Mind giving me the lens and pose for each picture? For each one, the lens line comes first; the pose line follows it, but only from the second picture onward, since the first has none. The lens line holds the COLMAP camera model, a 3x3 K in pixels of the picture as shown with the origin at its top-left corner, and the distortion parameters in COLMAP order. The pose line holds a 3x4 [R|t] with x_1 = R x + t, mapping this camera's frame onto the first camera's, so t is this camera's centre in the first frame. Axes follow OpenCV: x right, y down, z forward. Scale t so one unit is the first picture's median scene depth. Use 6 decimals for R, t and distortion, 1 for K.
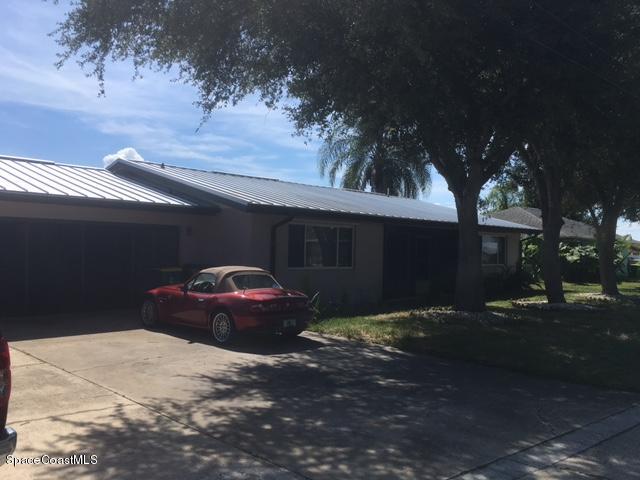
lens RADIAL K [[547.8, 0, 319.7], [0, 547.8, 242.3], [0, 0, 1]] dist [0.075121, -0.123238]
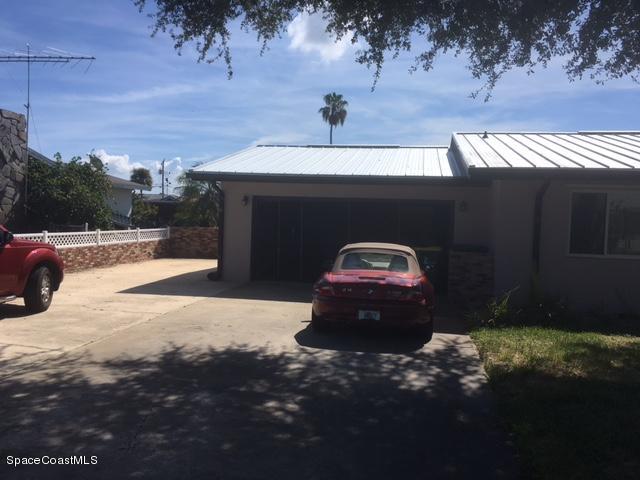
lens RADIAL K [[547.8, 0, 319.7], [0, 547.8, 242.3], [0, 0, 1]] dist [0.075121, -0.123238]
pose [[0.570539, 0.037437, -0.820417, 0.836891], [-0.012665, 0.999243, 0.036789, 0.019476], [0.821173, -0.010599, 0.570581, 0.740965]]
